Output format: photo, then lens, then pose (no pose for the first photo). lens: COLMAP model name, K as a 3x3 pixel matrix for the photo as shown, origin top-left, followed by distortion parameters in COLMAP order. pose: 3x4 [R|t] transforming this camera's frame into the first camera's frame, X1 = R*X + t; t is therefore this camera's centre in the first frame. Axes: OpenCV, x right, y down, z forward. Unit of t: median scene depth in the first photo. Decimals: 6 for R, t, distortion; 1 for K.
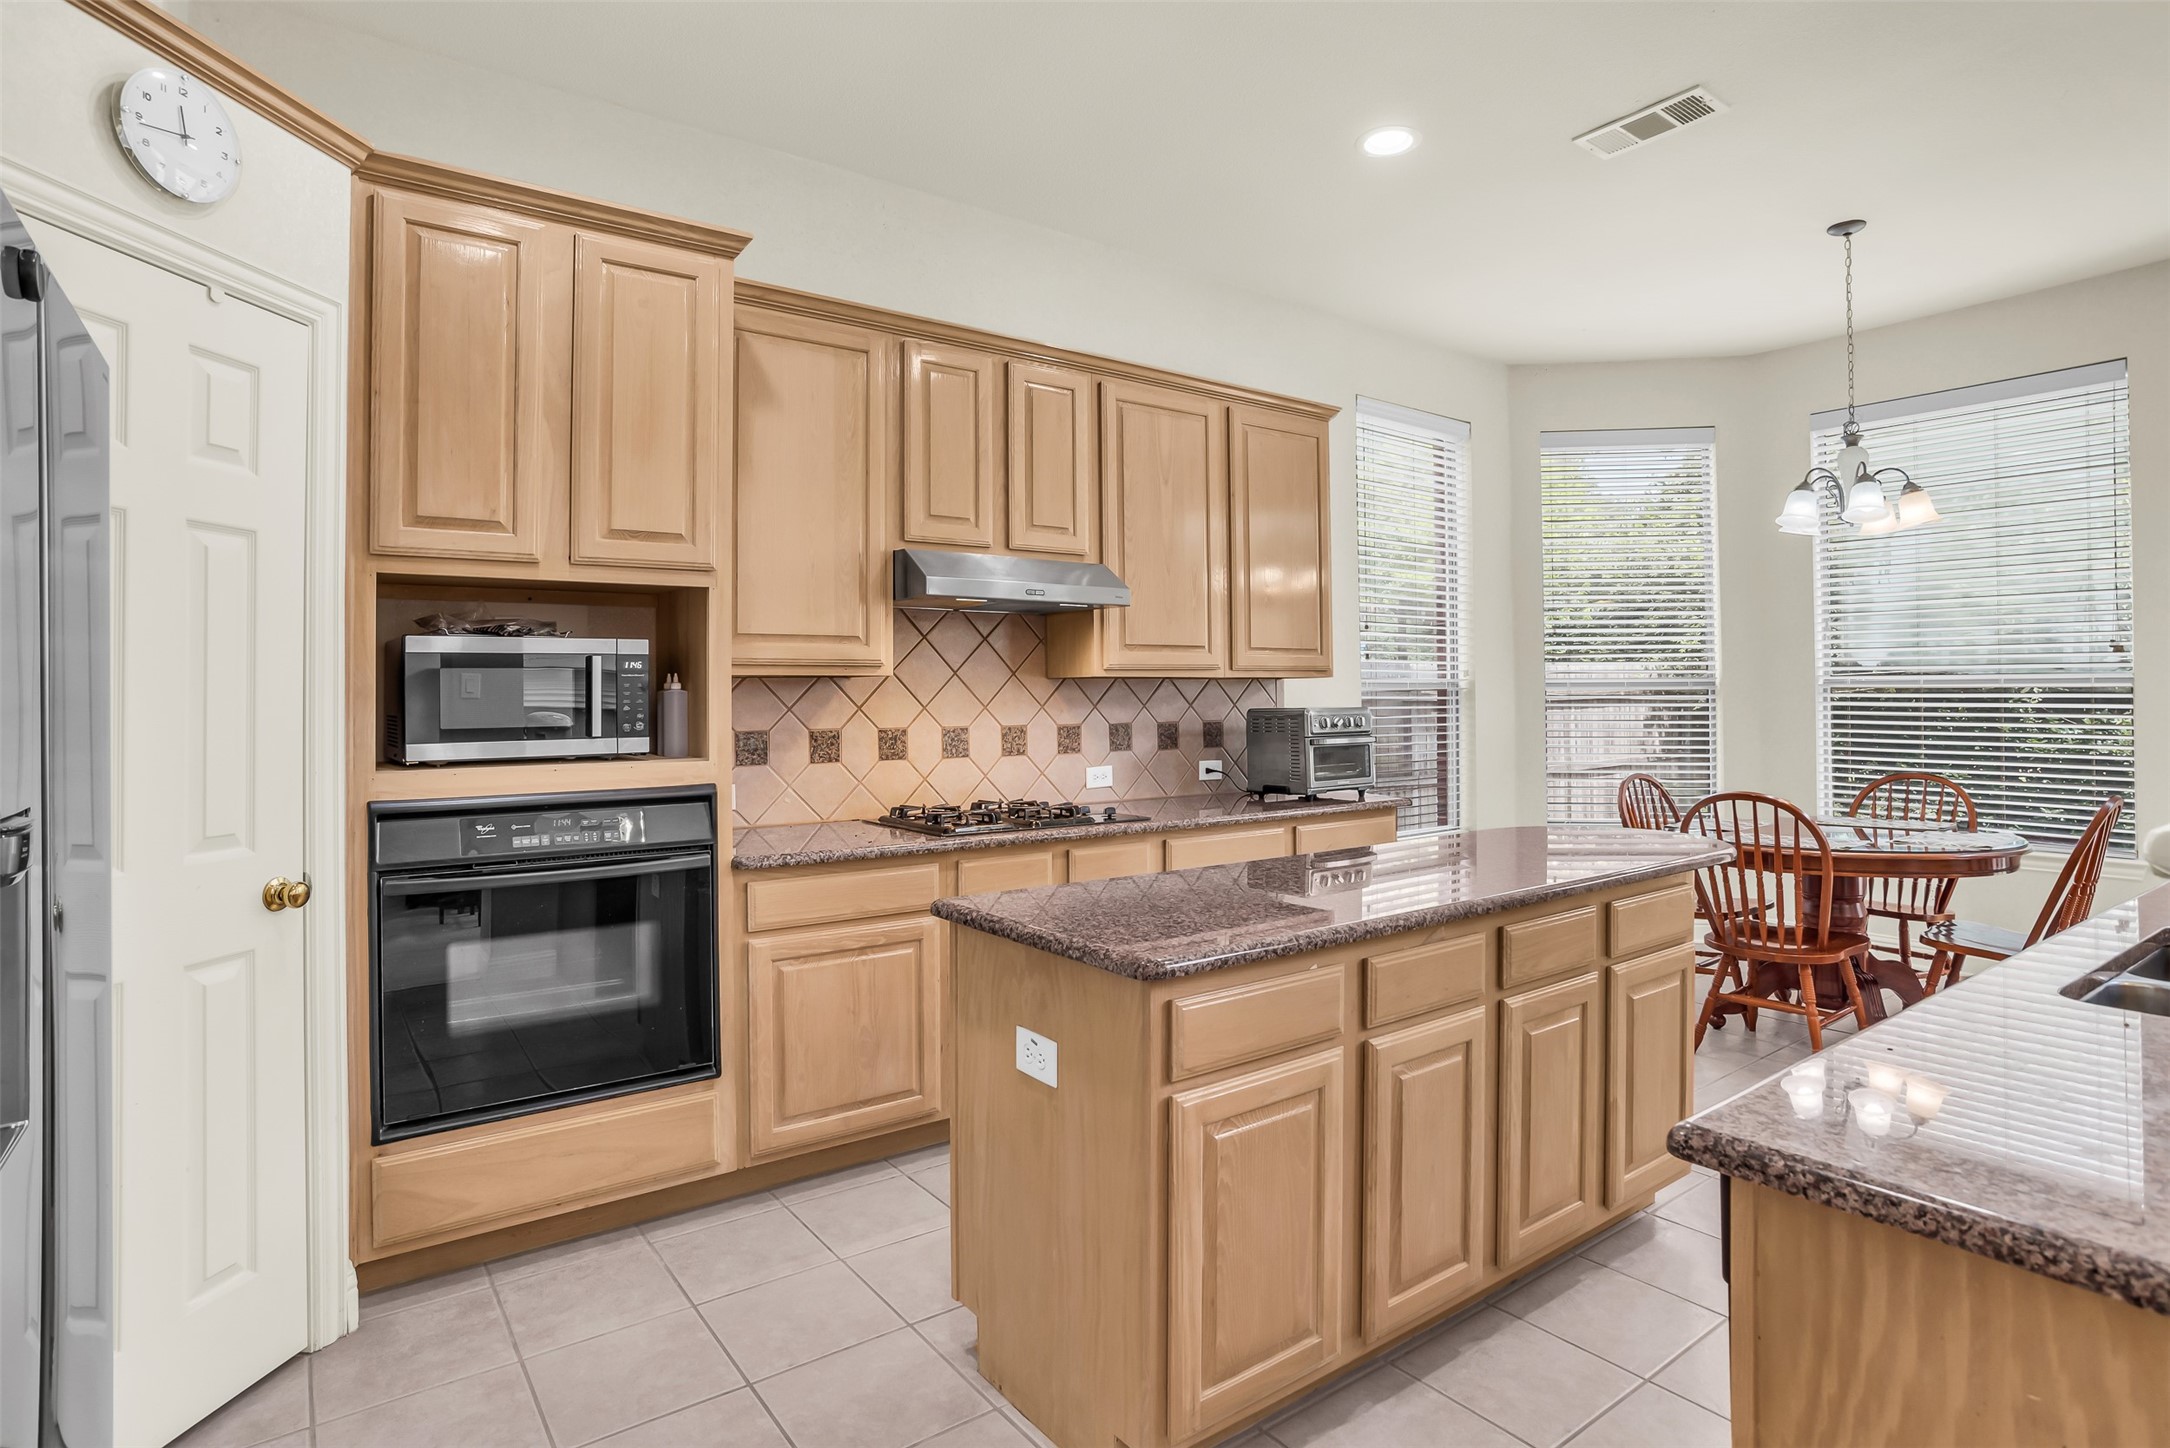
lens RADIAL K [[1117.0, 0, 1095.7], [0, 1117.0, 716.7], [0, 0, 1]] dist [-0.002633, -0.000049]
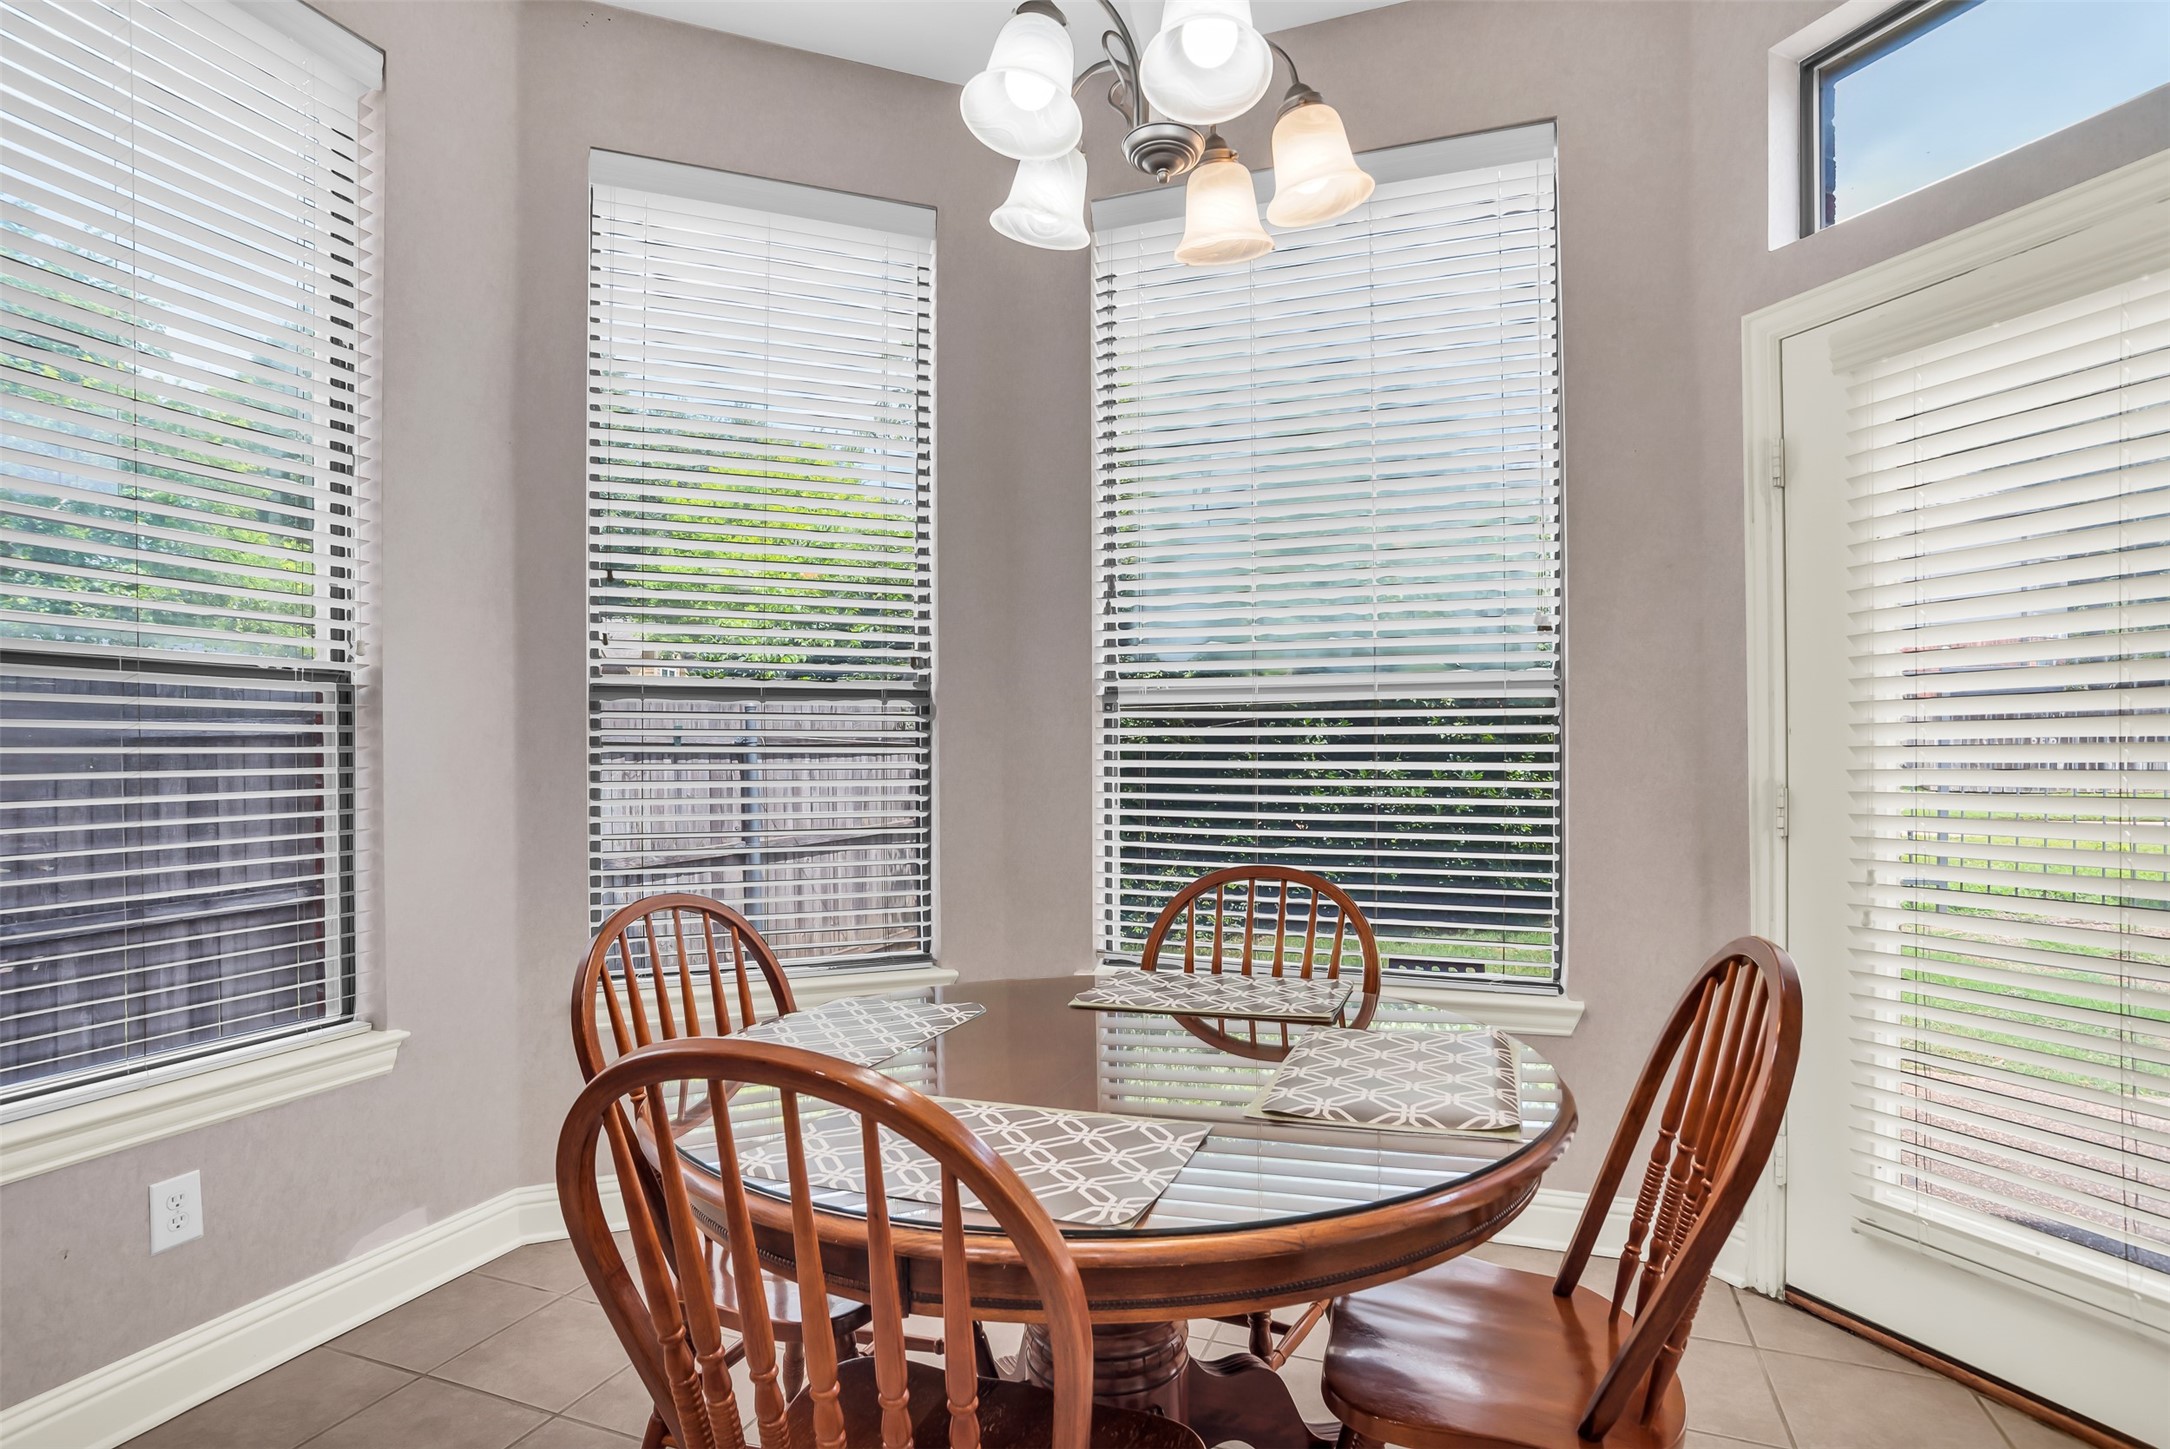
lens RADIAL K [[1117.0, 0, 1090.3], [0, 1117.0, 737.7], [0, 0, 1]] dist [-0.002633, -0.000049]
pose [[0.852940, 0.009706, 0.521919, 0.208229], [0.010618, 0.999298, -0.035937, 0.006534], [-0.521902, 0.036194, 0.852237, 0.310244]]
